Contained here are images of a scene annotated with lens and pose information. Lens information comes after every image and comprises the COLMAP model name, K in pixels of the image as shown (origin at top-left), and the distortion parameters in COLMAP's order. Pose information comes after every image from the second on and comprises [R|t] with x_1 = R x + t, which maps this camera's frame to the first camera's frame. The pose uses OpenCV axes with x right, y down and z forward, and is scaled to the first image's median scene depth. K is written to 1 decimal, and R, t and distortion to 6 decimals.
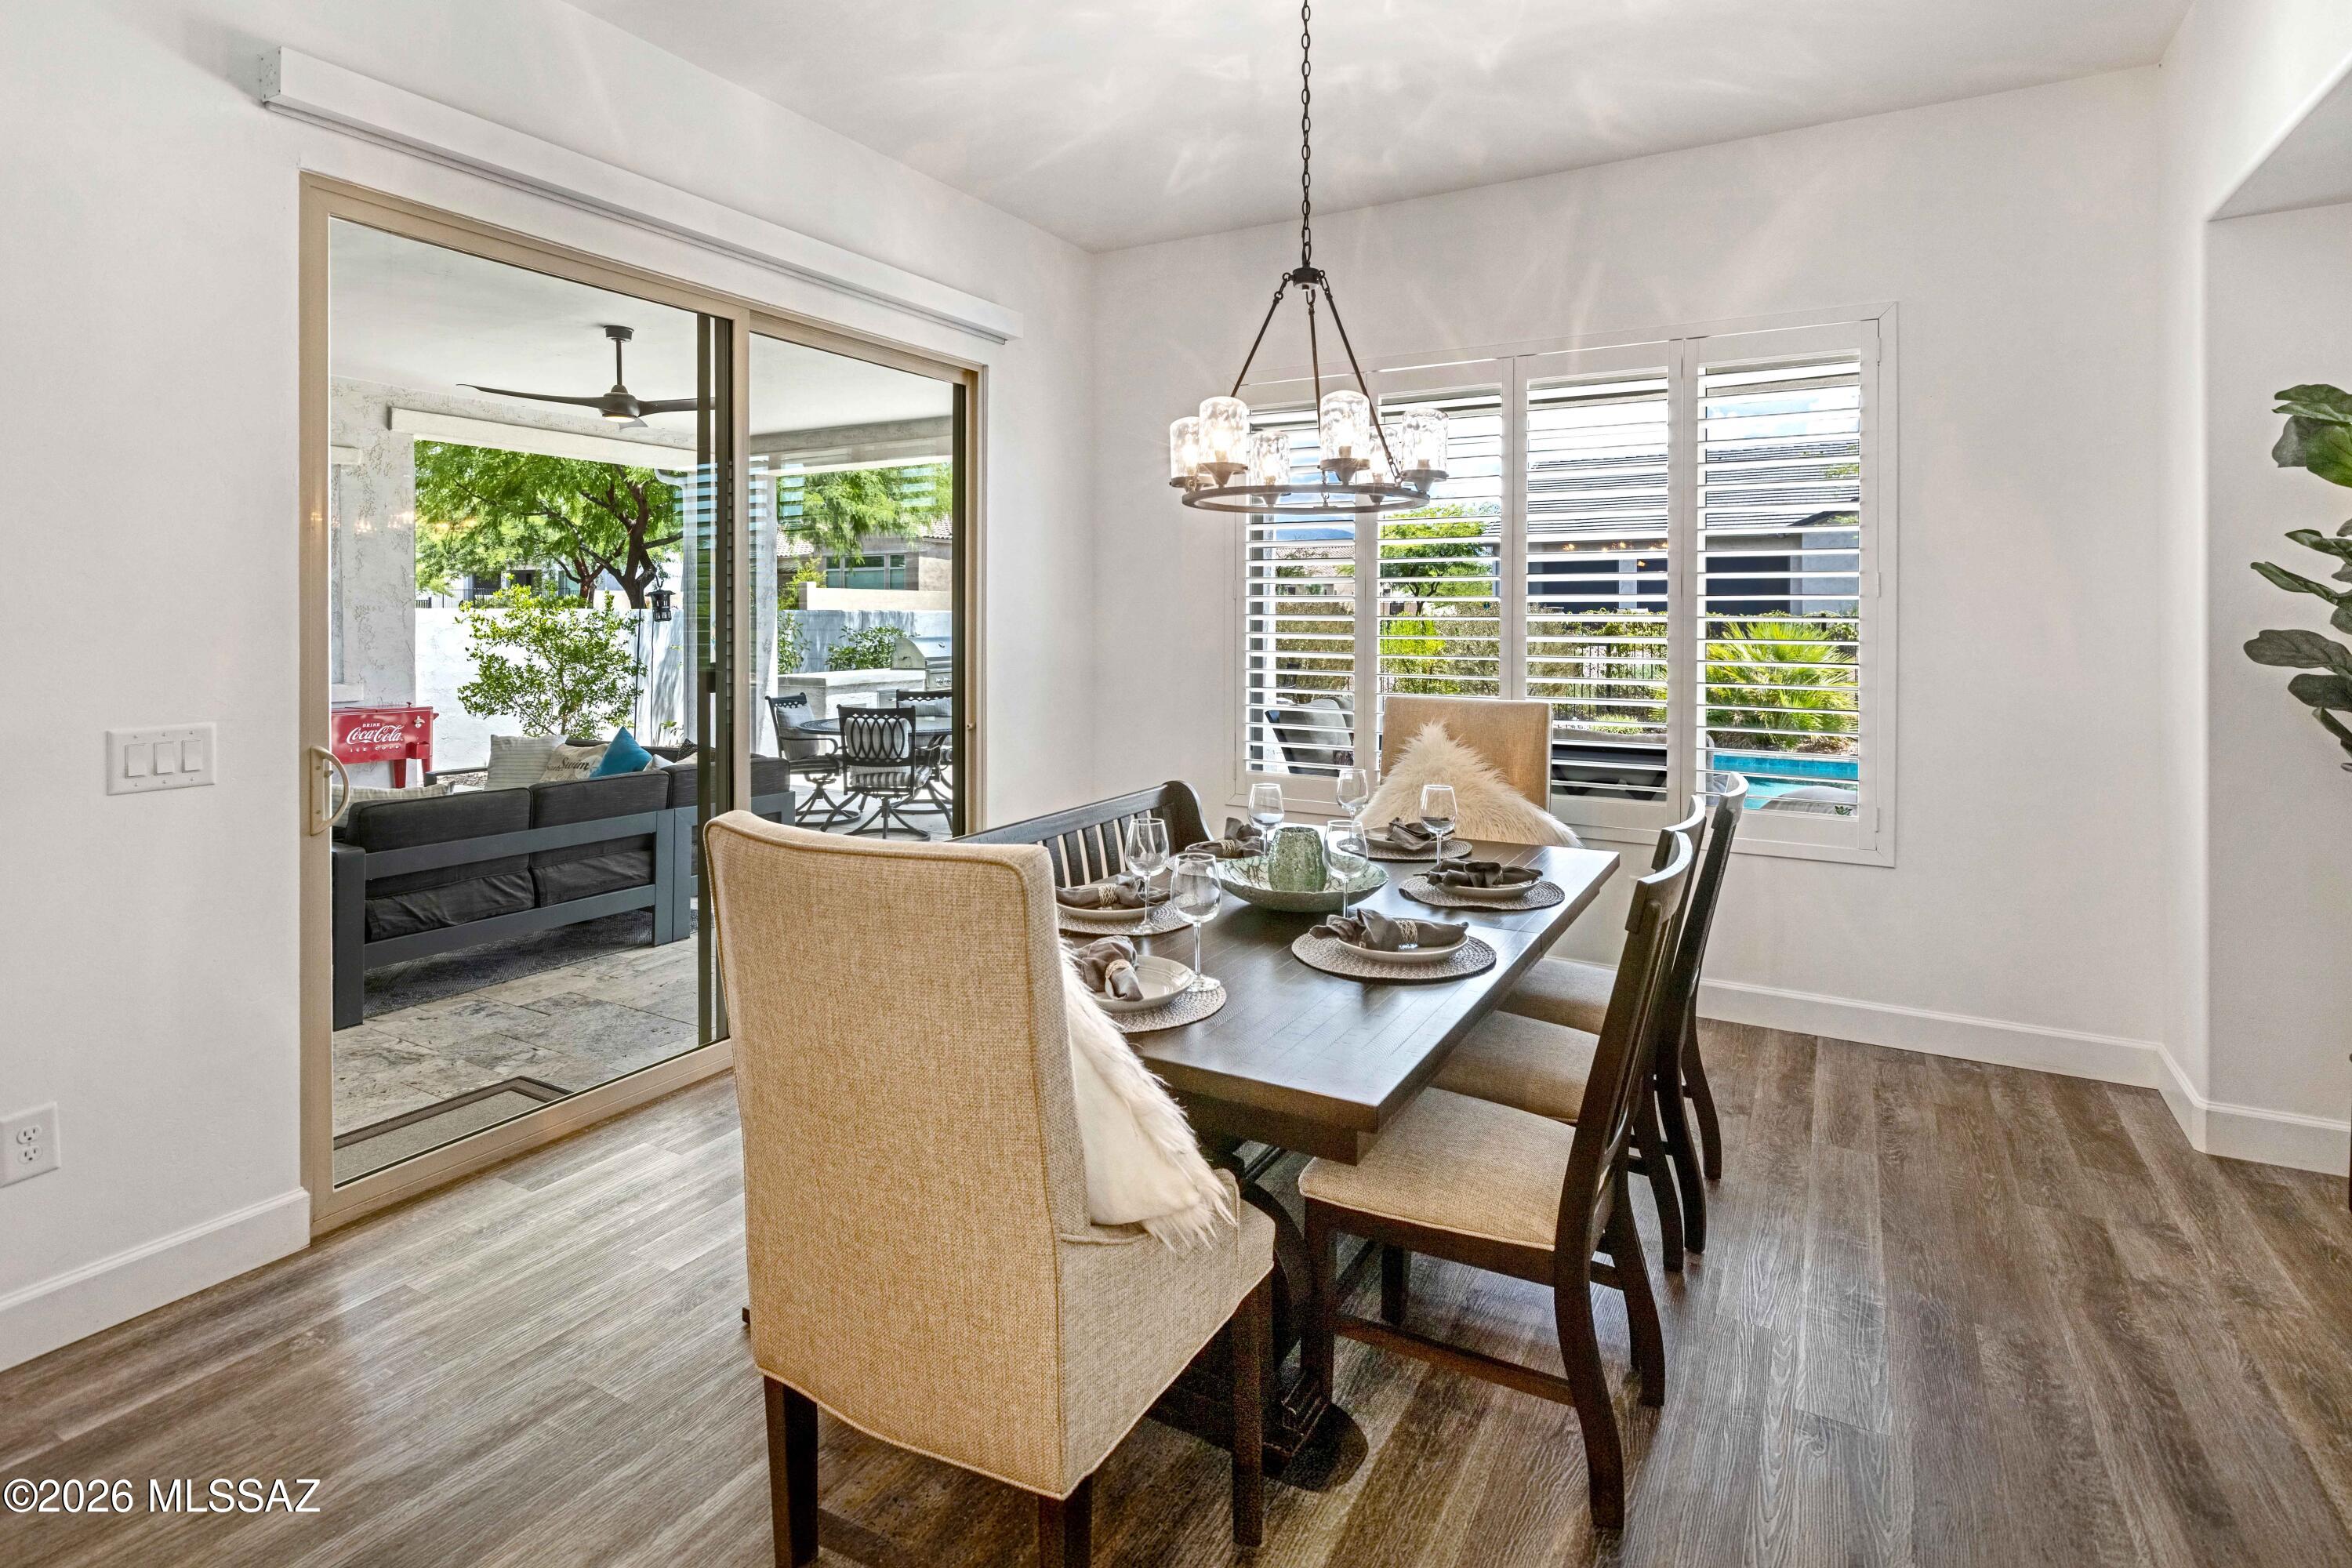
lens RADIAL K [[1162.8, 0, 1172.2], [0, 1162.8, 601.7], [0, 0, 1]] dist [-0.000924, -0.000406]
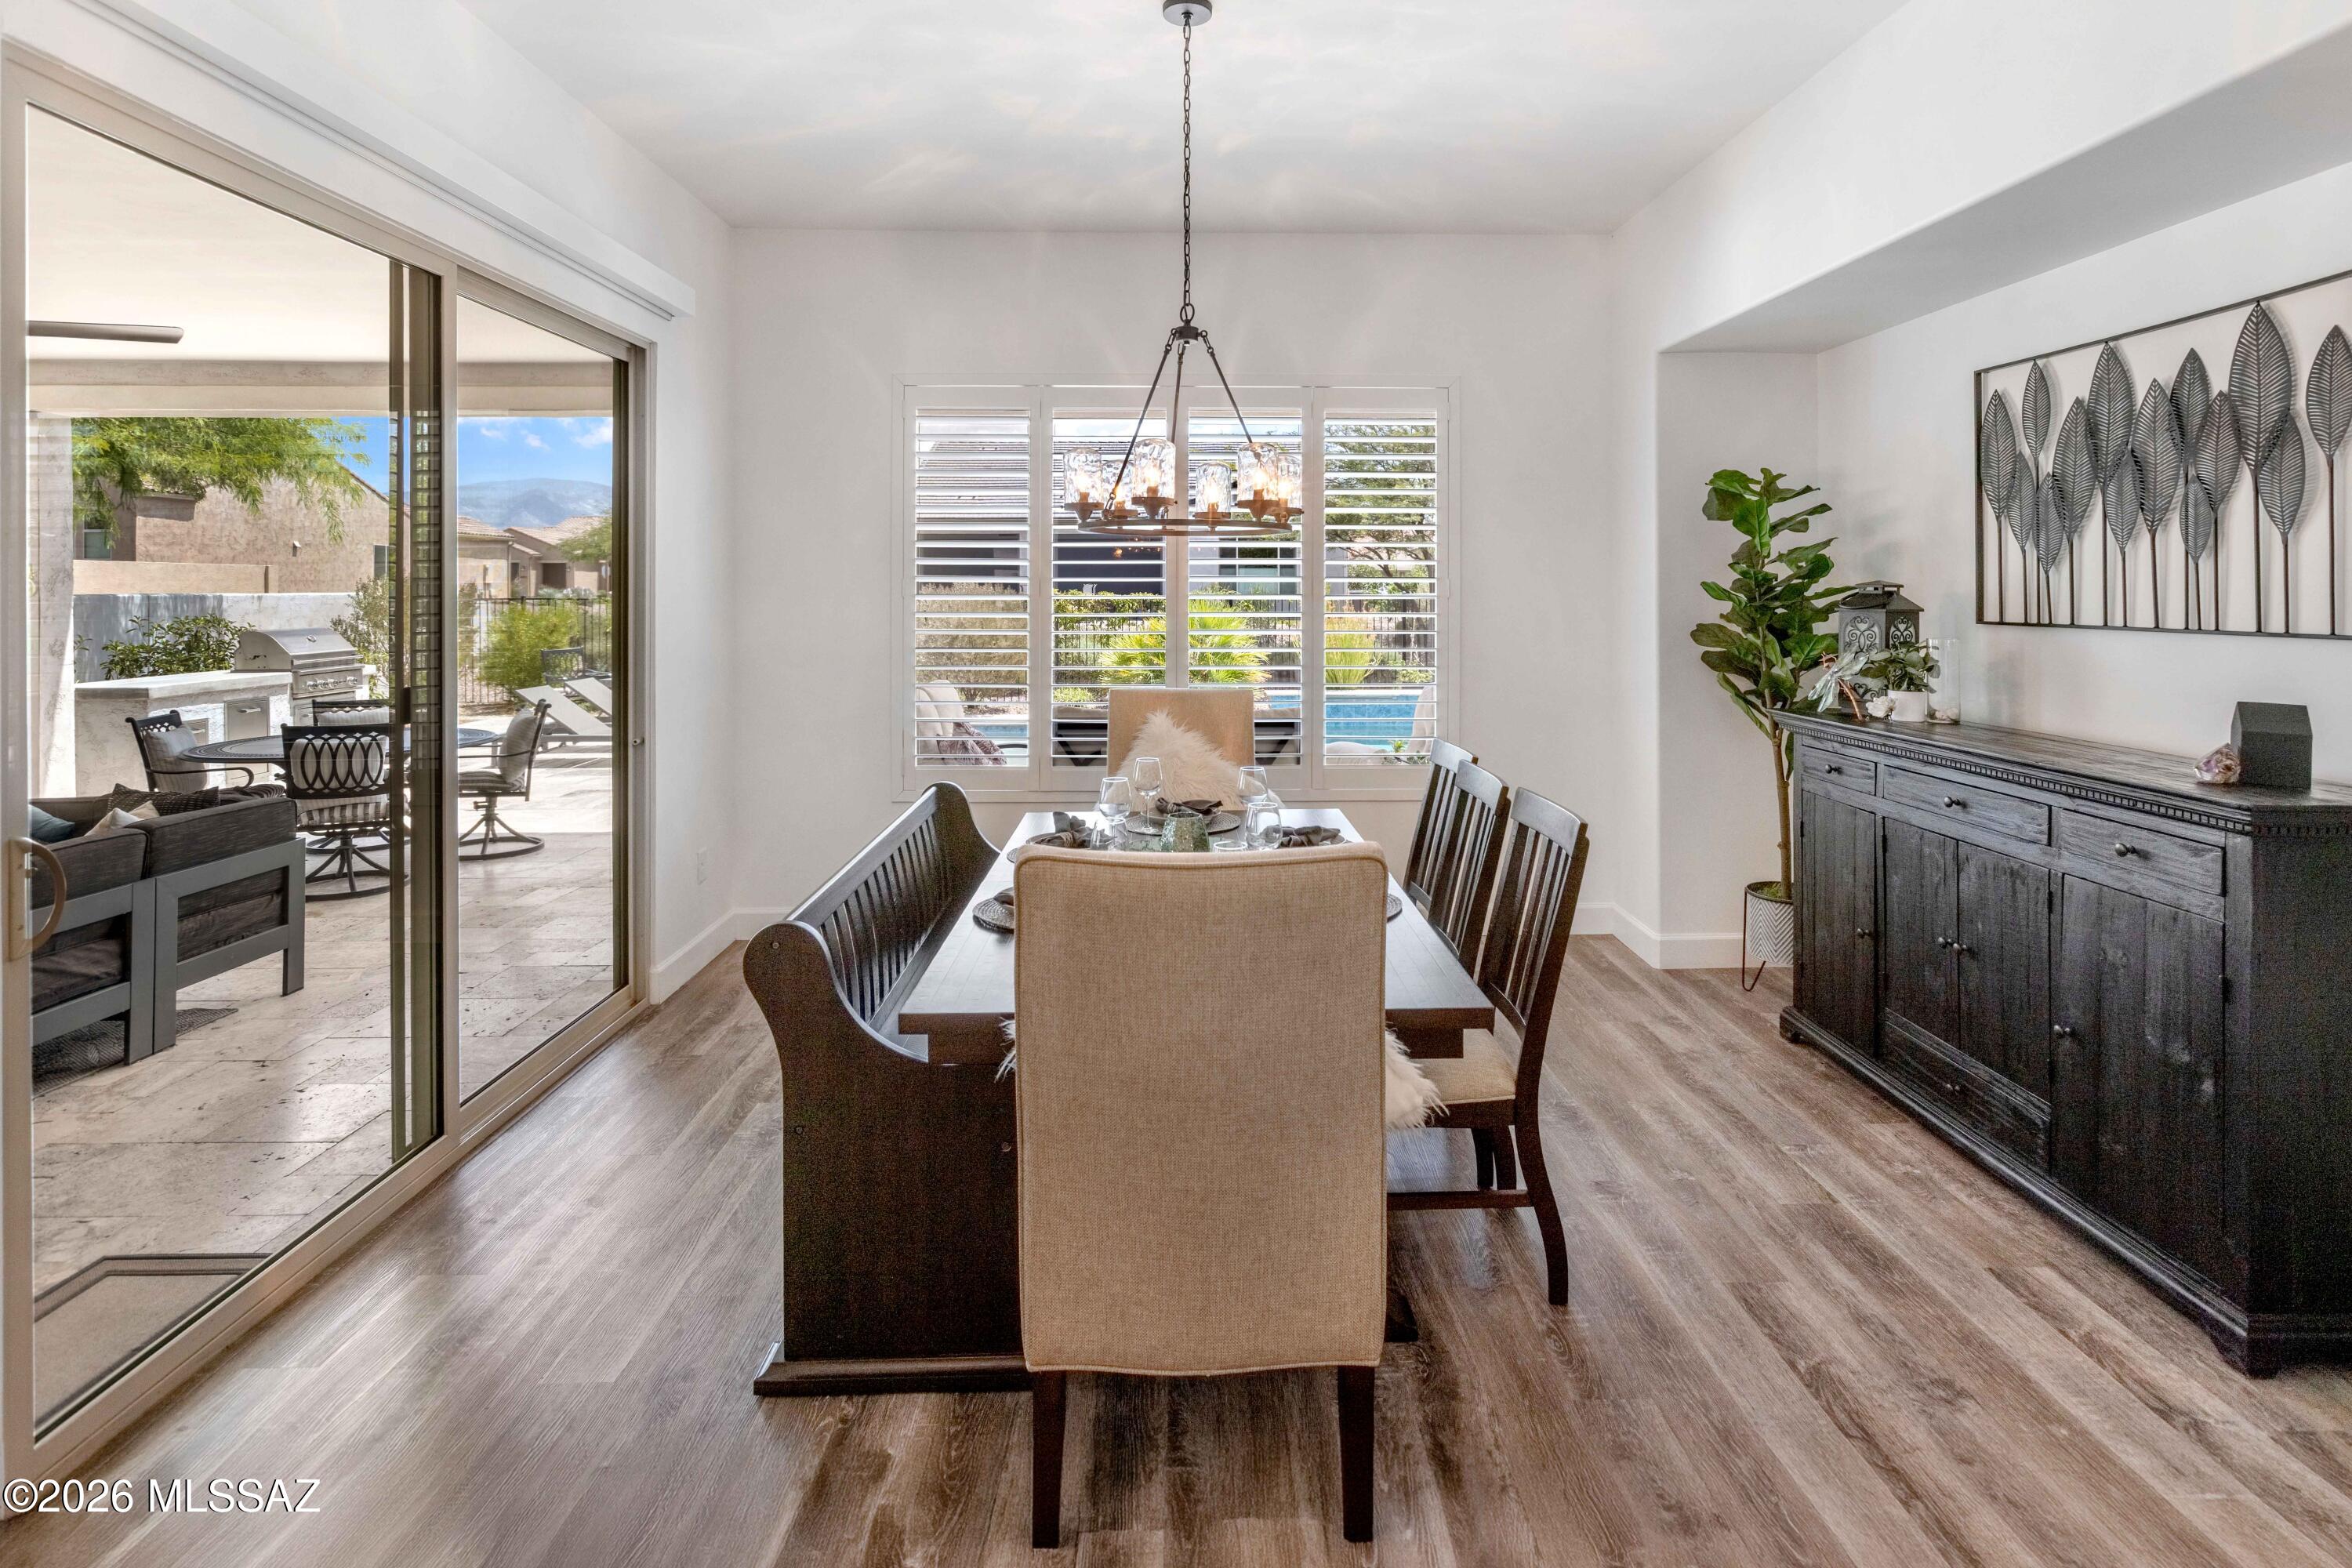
lens RADIAL K [[1178.7, 0, 1174.4], [0, 1178.7, 572.9], [0, 0, 1]] dist [-0.001545, 0.000079]
pose [[0.858659, 0.003406, 0.512536, -0.356458], [-0.002972, 0.999994, -0.001667, -0.029359], [-0.512539, -0.000092, 0.858664, 0.004030]]
